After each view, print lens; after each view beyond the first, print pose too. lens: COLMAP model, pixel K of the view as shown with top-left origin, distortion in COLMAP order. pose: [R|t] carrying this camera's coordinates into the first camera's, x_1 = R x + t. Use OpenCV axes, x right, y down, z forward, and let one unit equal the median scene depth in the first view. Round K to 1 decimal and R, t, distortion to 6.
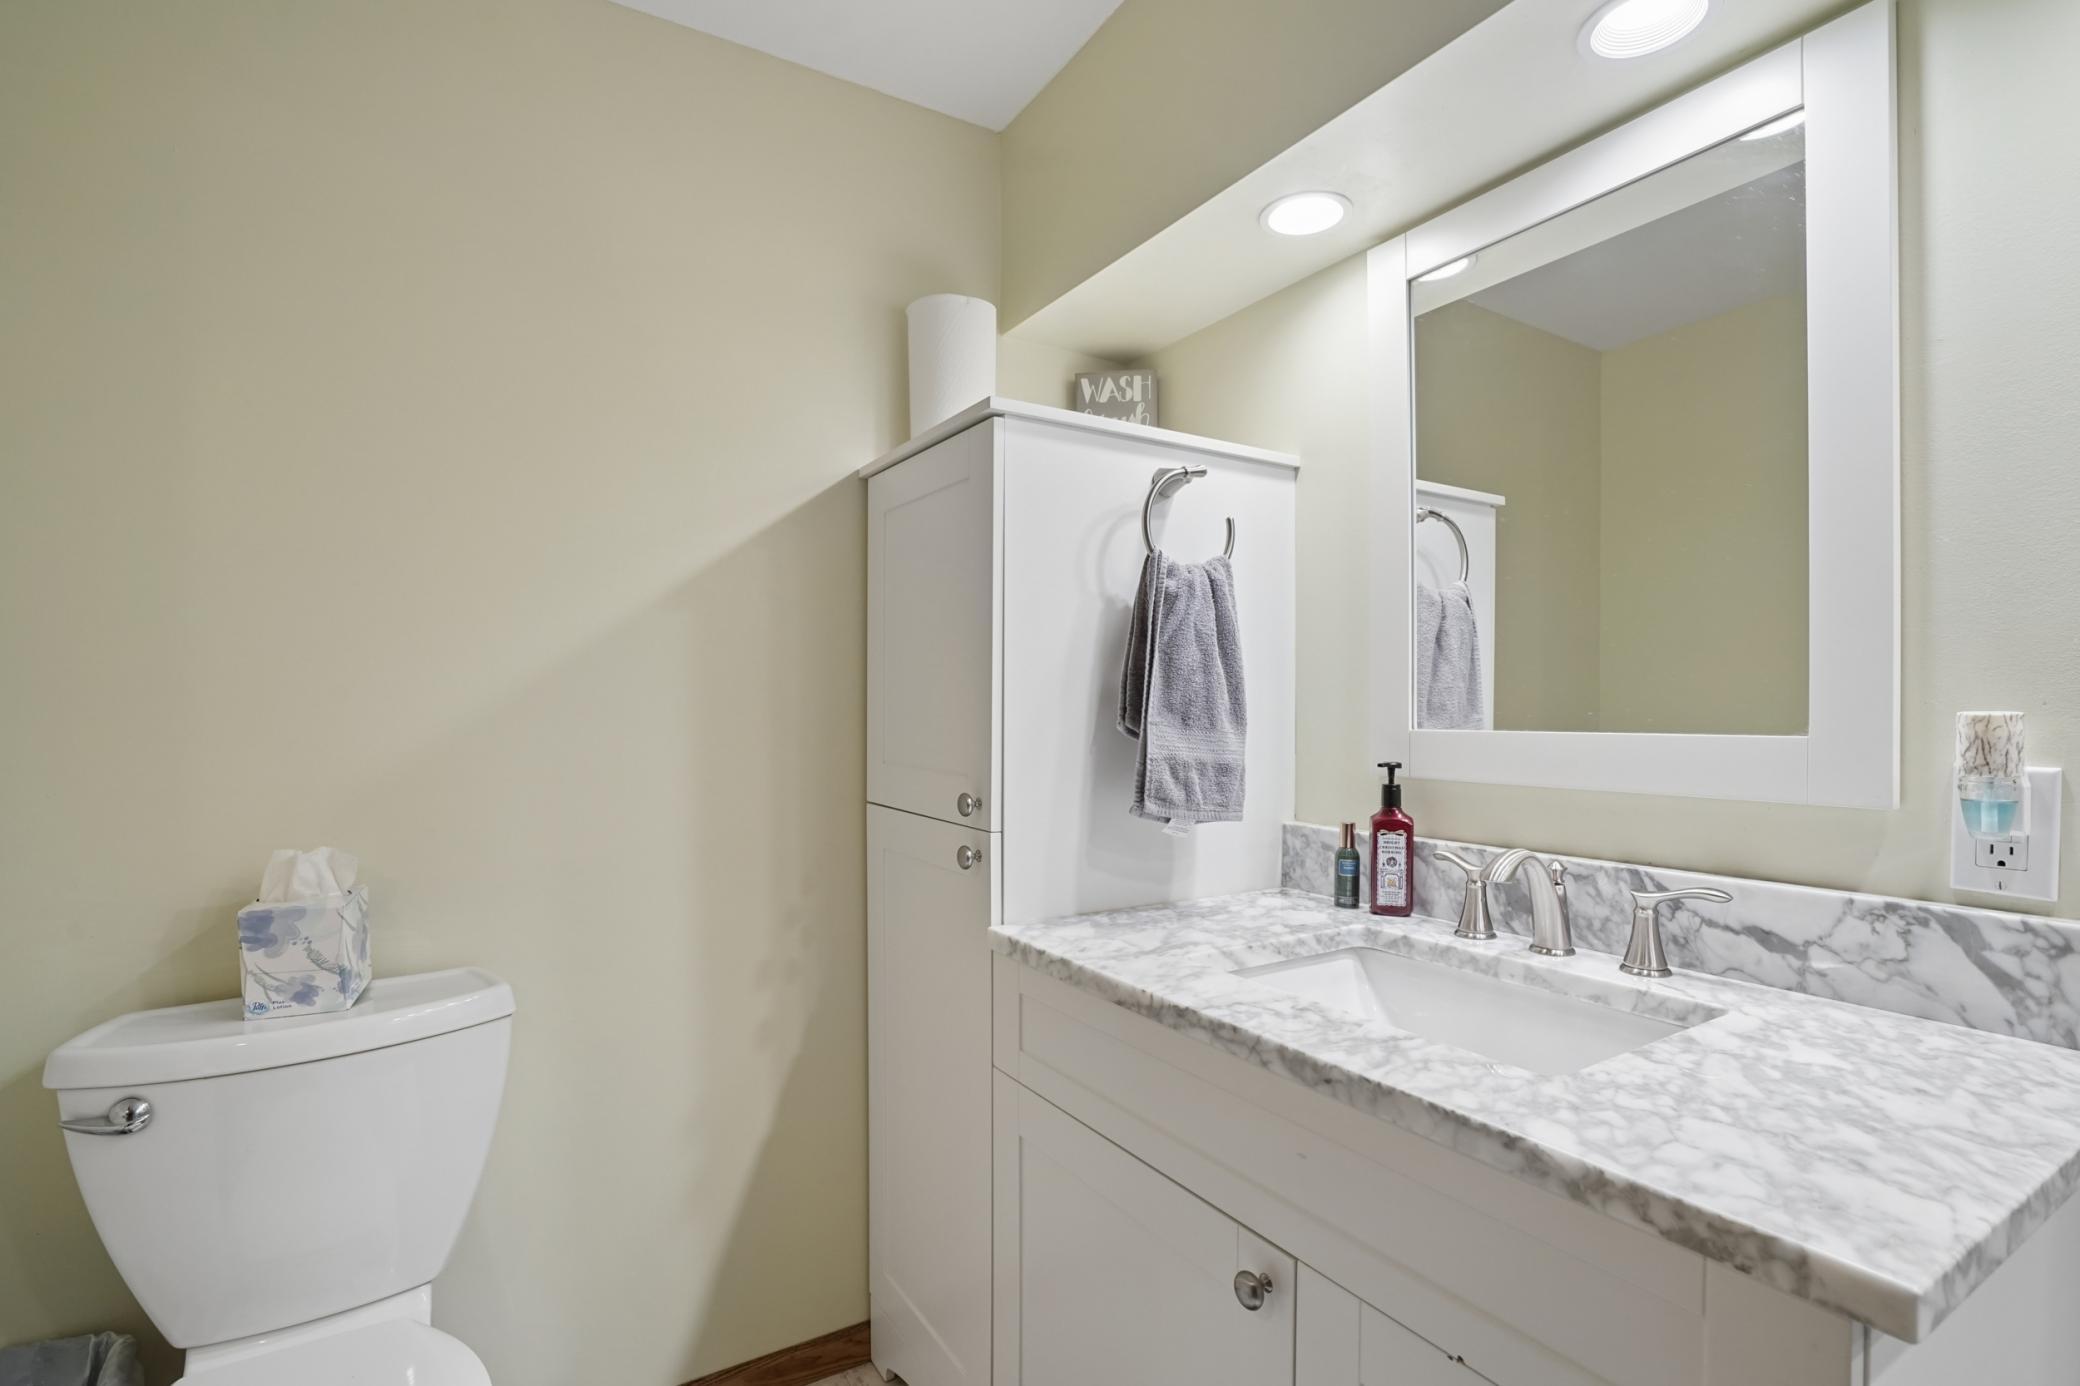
lens RADIAL K [[962.8, 0, 1041.9], [0, 962.8, 713.2], [0, 0, 1]] dist [-0.063091, 0.024485]
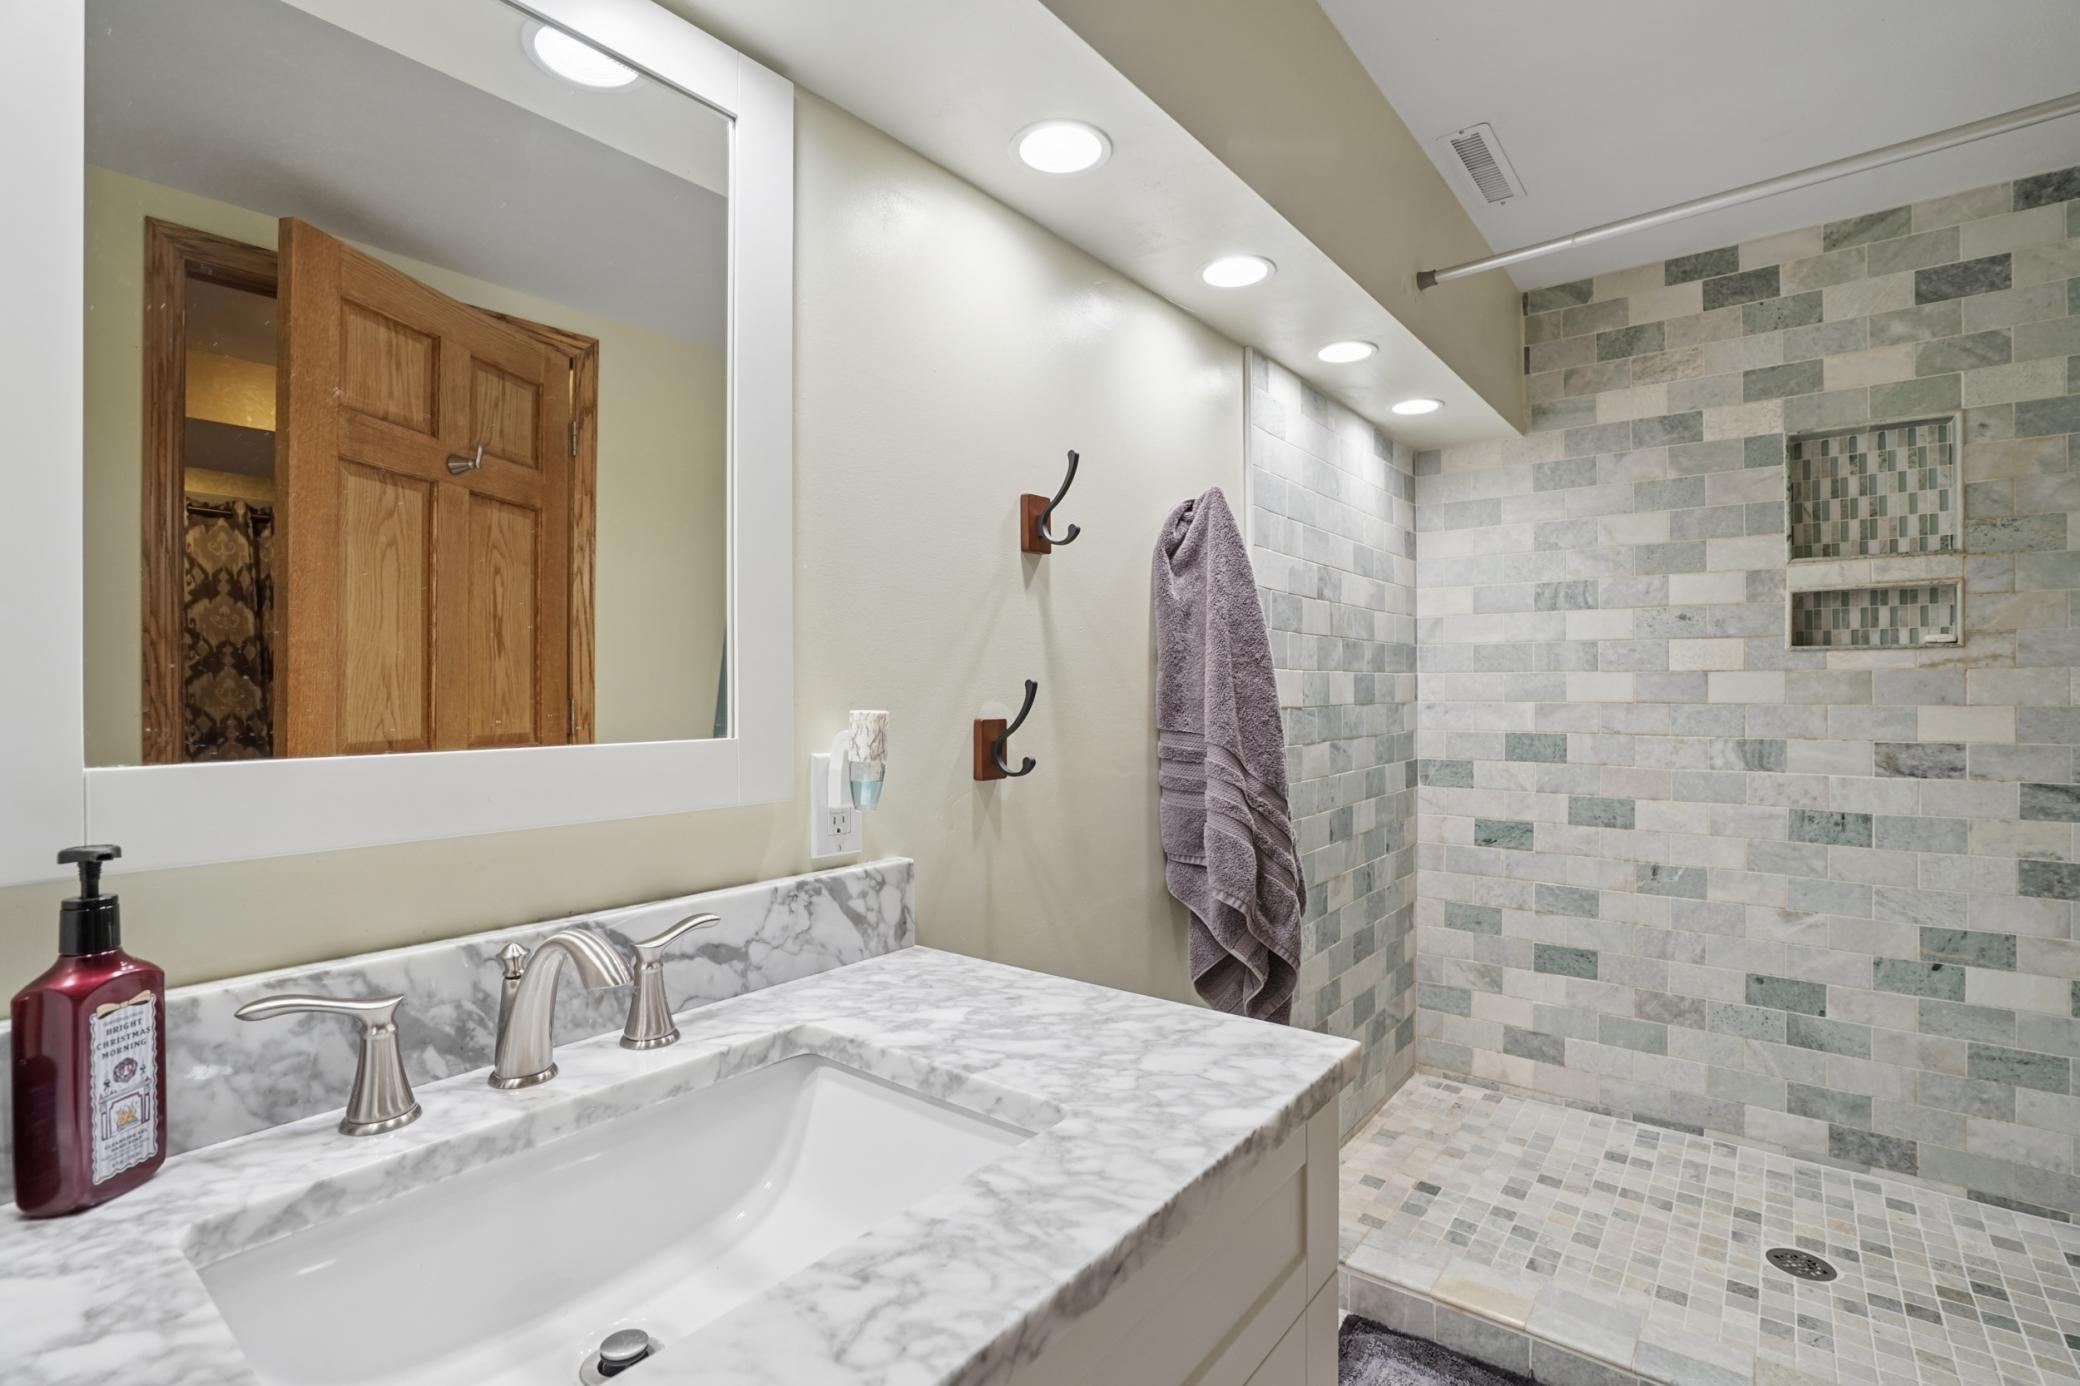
lens RADIAL K [[962.8, 0, 1041.9], [0, 962.8, 713.2], [0, 0, 1]] dist [-0.063091, 0.024485]
pose [[-0.344017, -0.018013, 0.938790, -0.277096], [0.009840, 0.999692, 0.022787, -0.024308], [-0.938912, 0.017077, -0.343734, 1.146133]]
